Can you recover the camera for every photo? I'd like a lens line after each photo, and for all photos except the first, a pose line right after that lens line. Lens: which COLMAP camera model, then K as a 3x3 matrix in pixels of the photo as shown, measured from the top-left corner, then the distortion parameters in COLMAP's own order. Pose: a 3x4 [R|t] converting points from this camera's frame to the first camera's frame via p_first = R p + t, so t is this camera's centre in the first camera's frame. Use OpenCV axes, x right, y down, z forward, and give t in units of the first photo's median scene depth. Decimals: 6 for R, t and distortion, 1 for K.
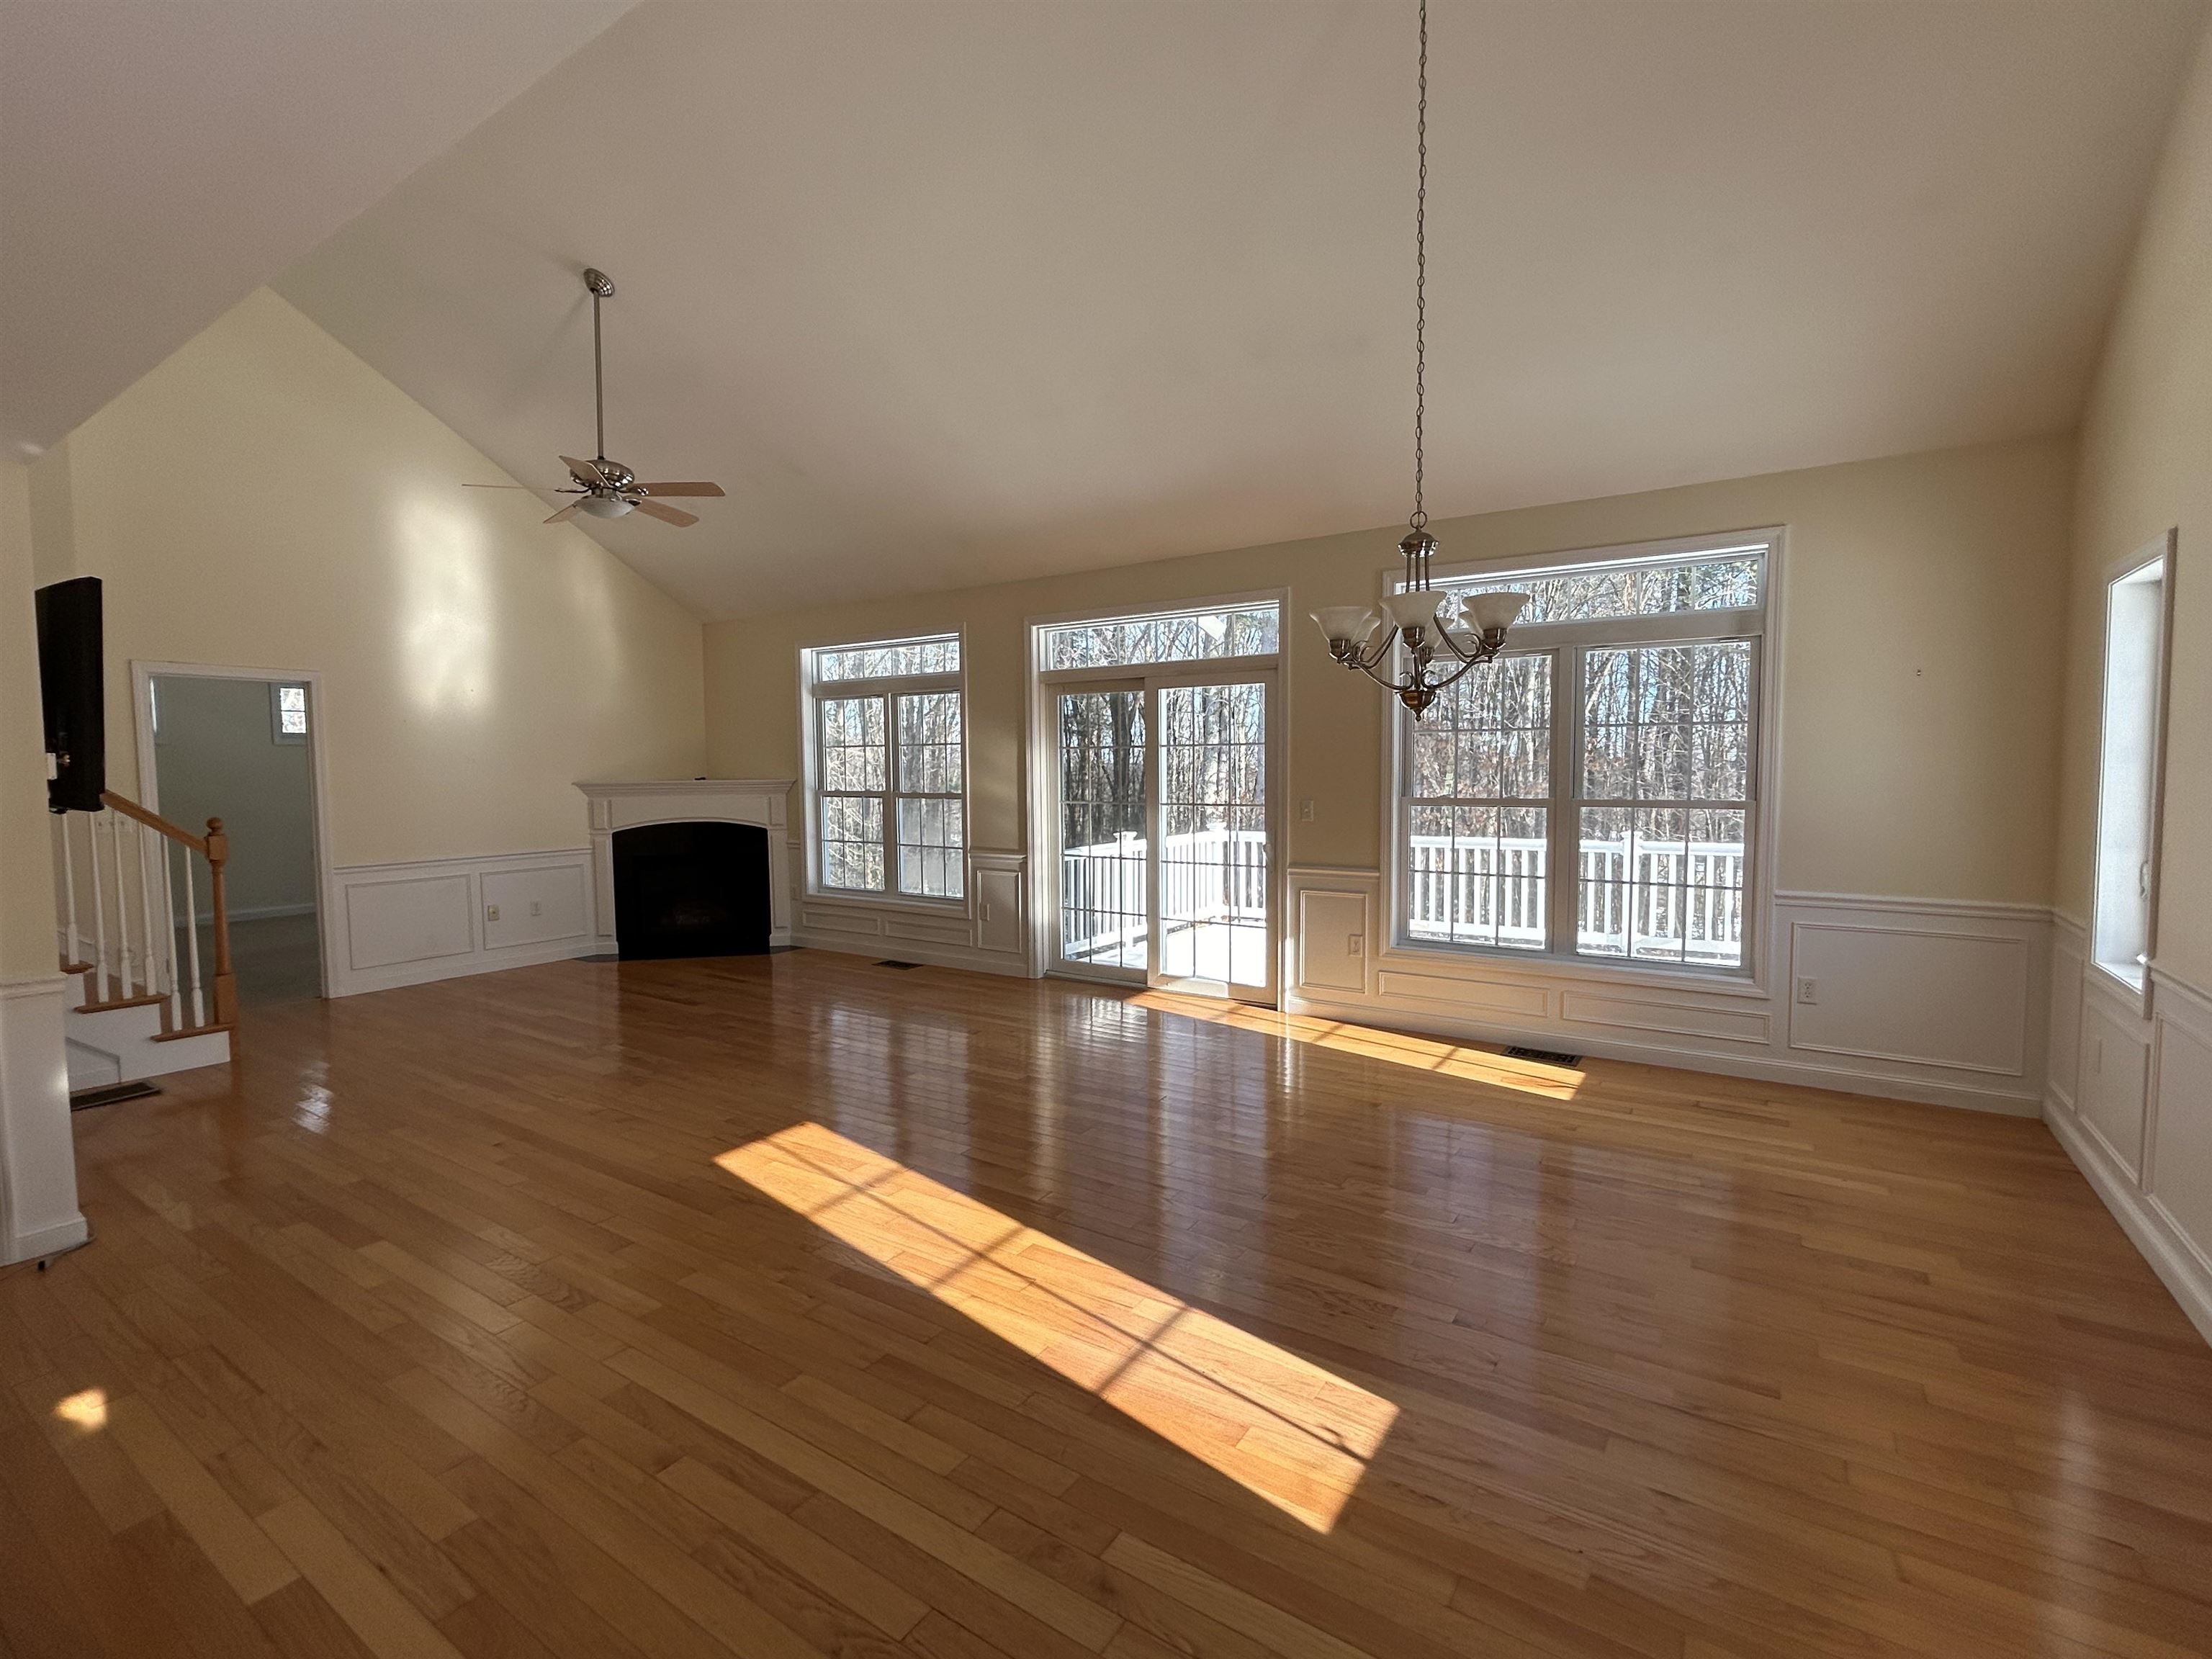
lens RADIAL K [[1001.9, 0, 1108.5], [0, 1001.9, 827.4], [0, 0, 1]] dist [-0.000166, 0.000646]
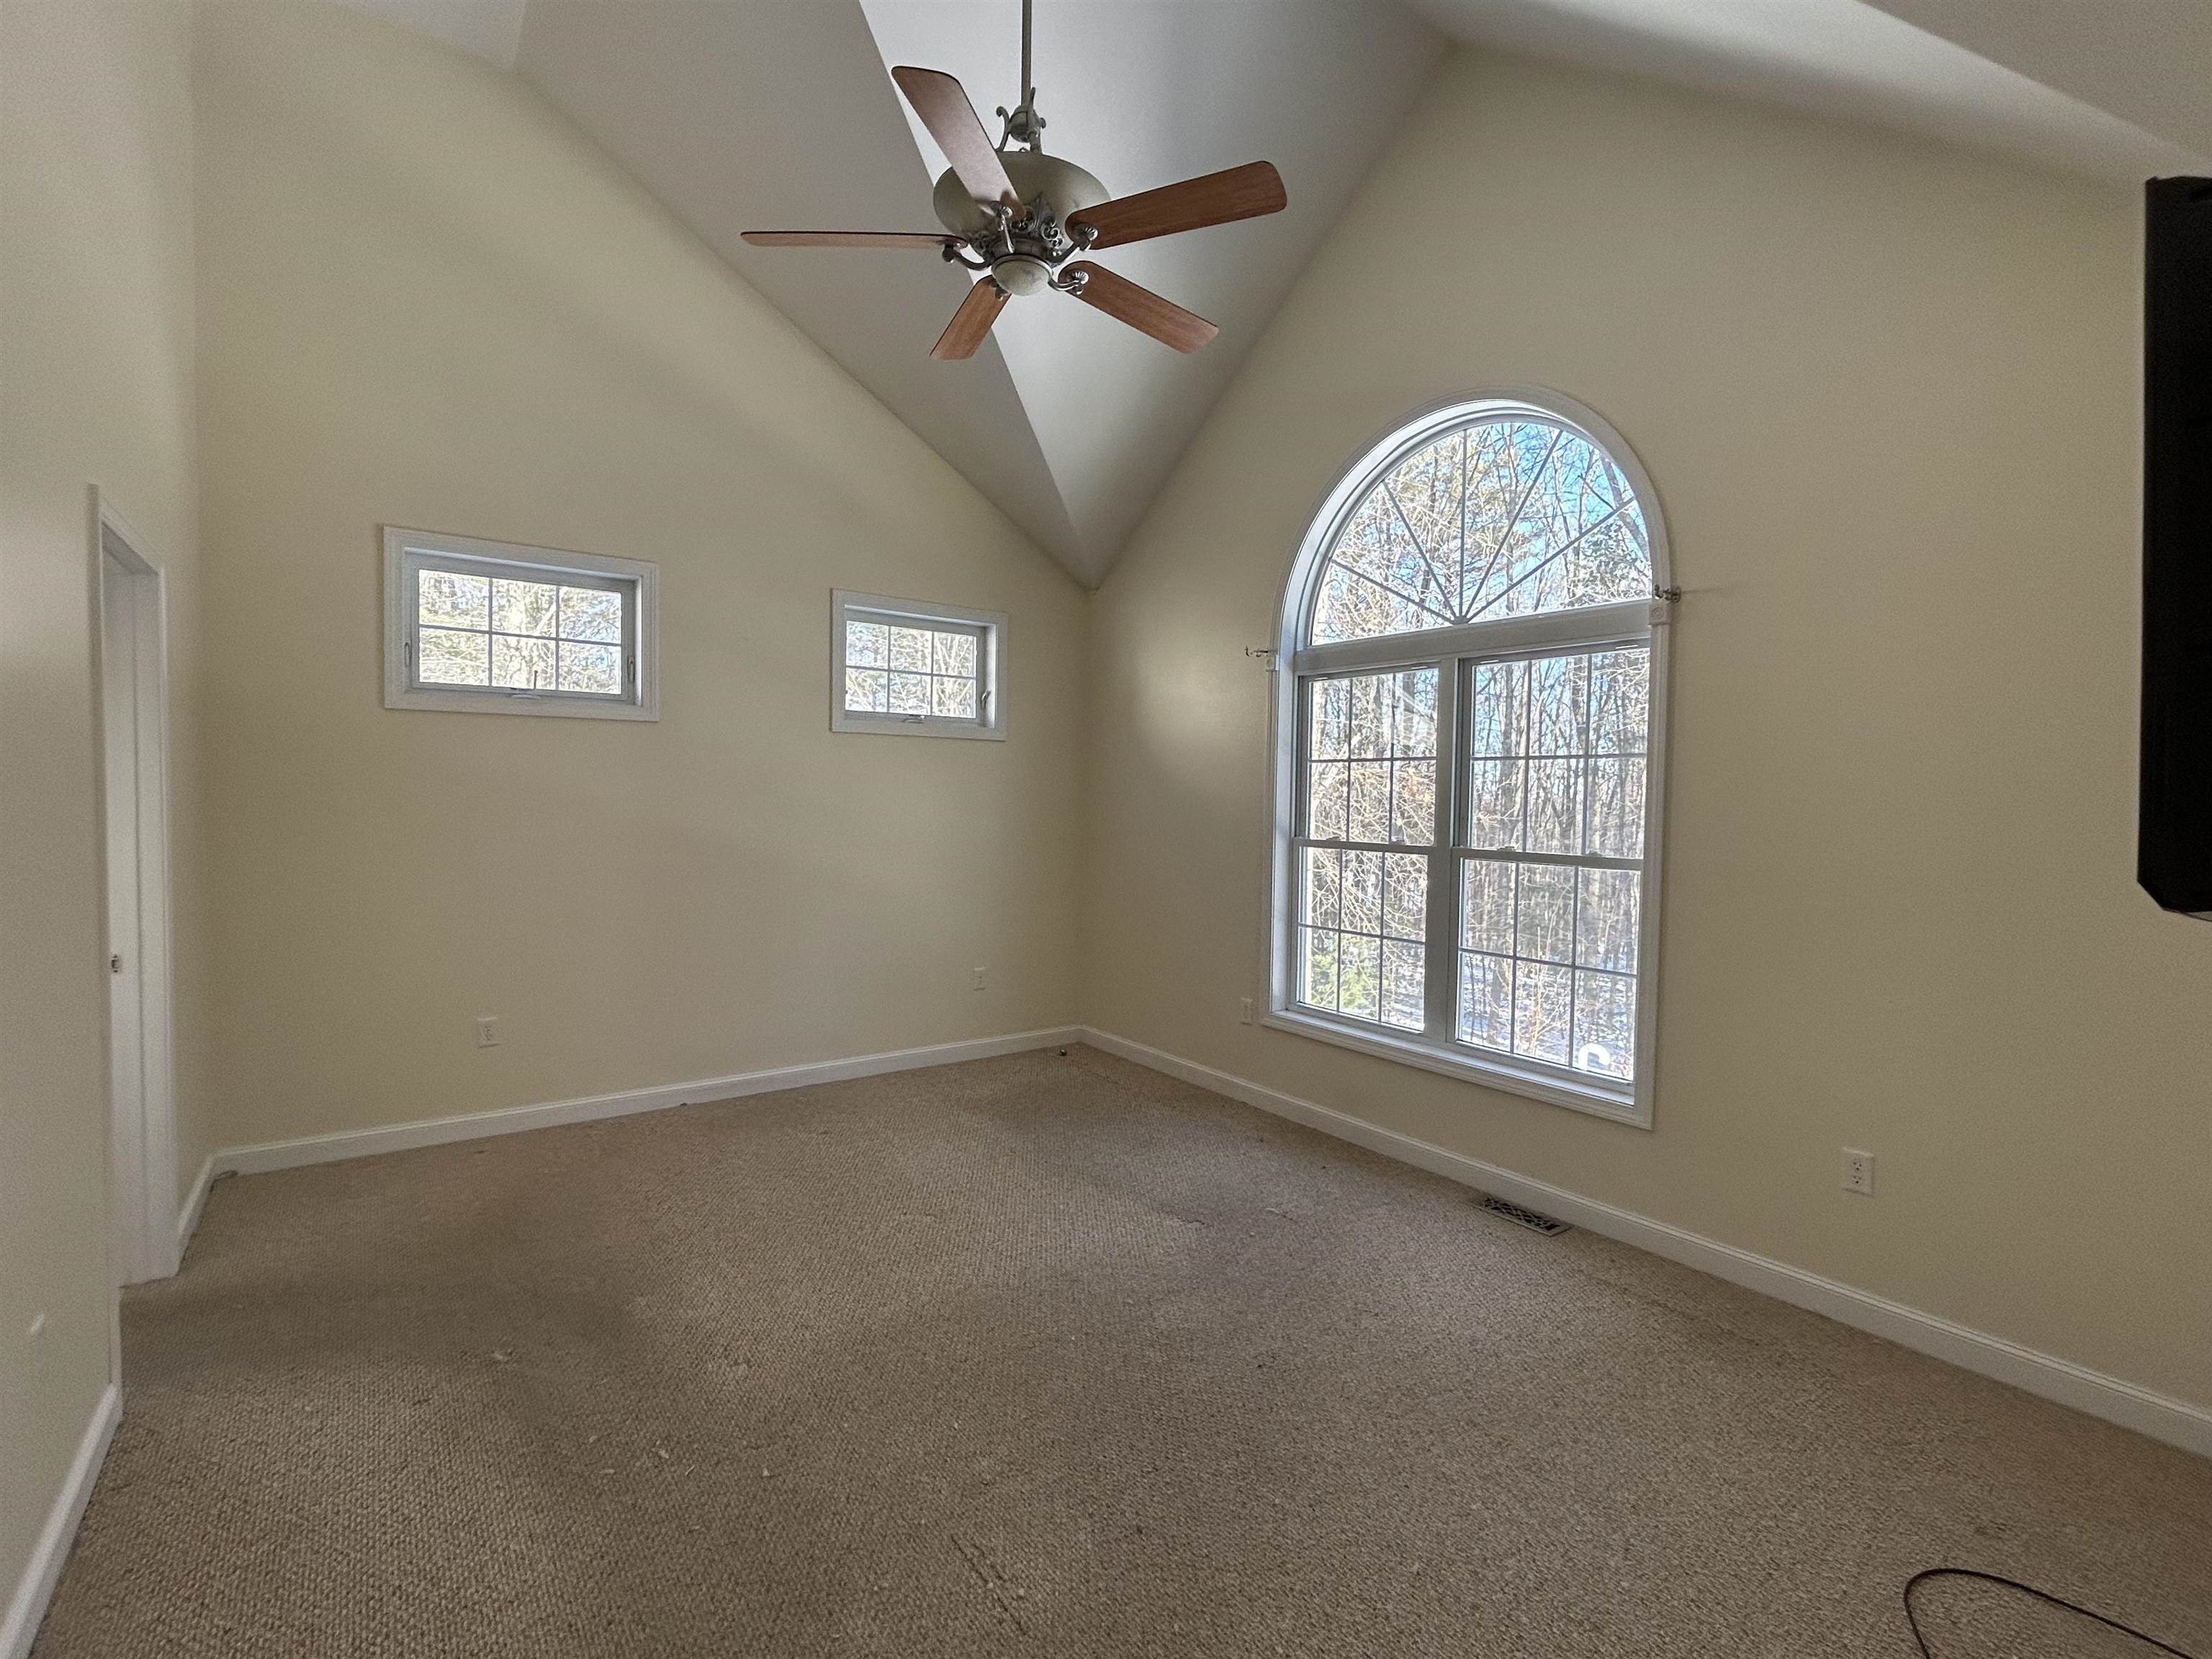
lens RADIAL K [[1001.9, 0, 1105.4], [0, 1001.9, 836.2], [0, 0, 1]] dist [-0.000166, 0.000646]
pose [[0.938652, 0.050907, -0.341087, -0.252342], [-0.061870, 0.997856, -0.021334, -0.022333], [0.339270, 0.041128, 0.939790, 0.544803]]
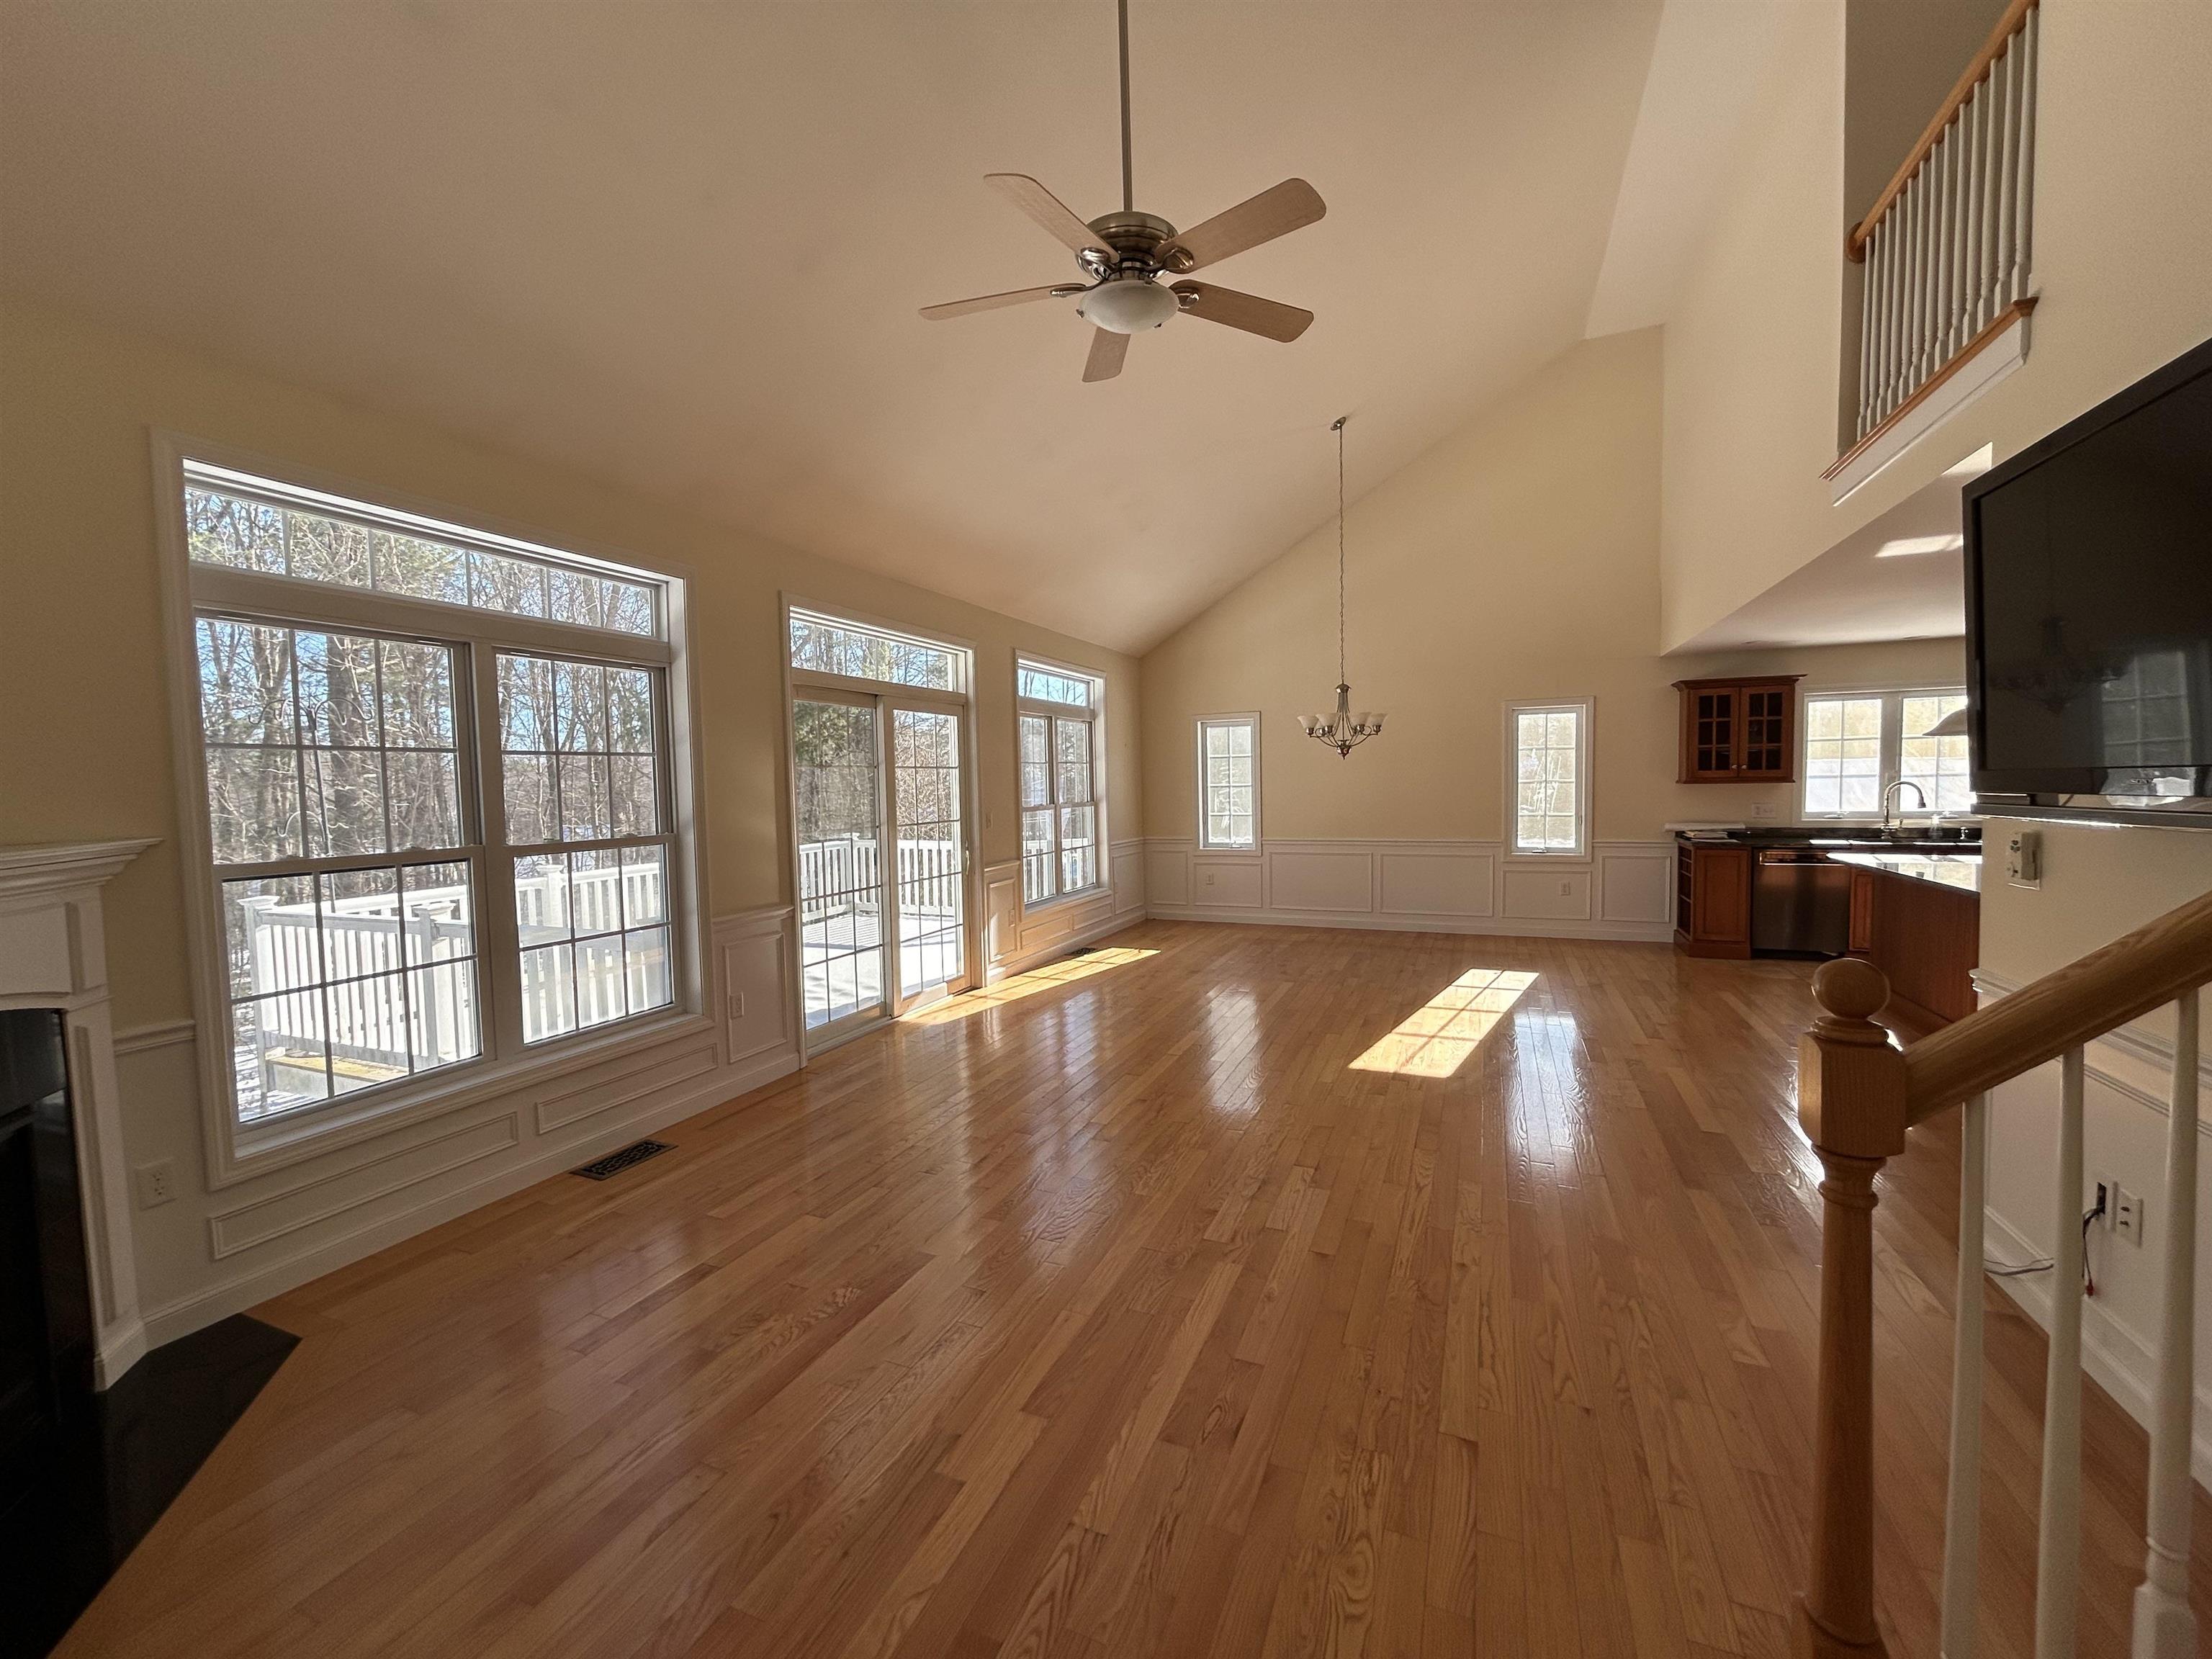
lens RADIAL K [[889.5, 0, 1111.0], [0, 889.5, 818.9], [0, 0, 1]] dist [-0.000638, 0.000292]
pose [[-0.186050, -0.031046, 0.982050, -0.848046], [0.084566, 0.995286, 0.047485, -0.053578], [-0.978894, 0.091883, -0.182547, 0.958667]]
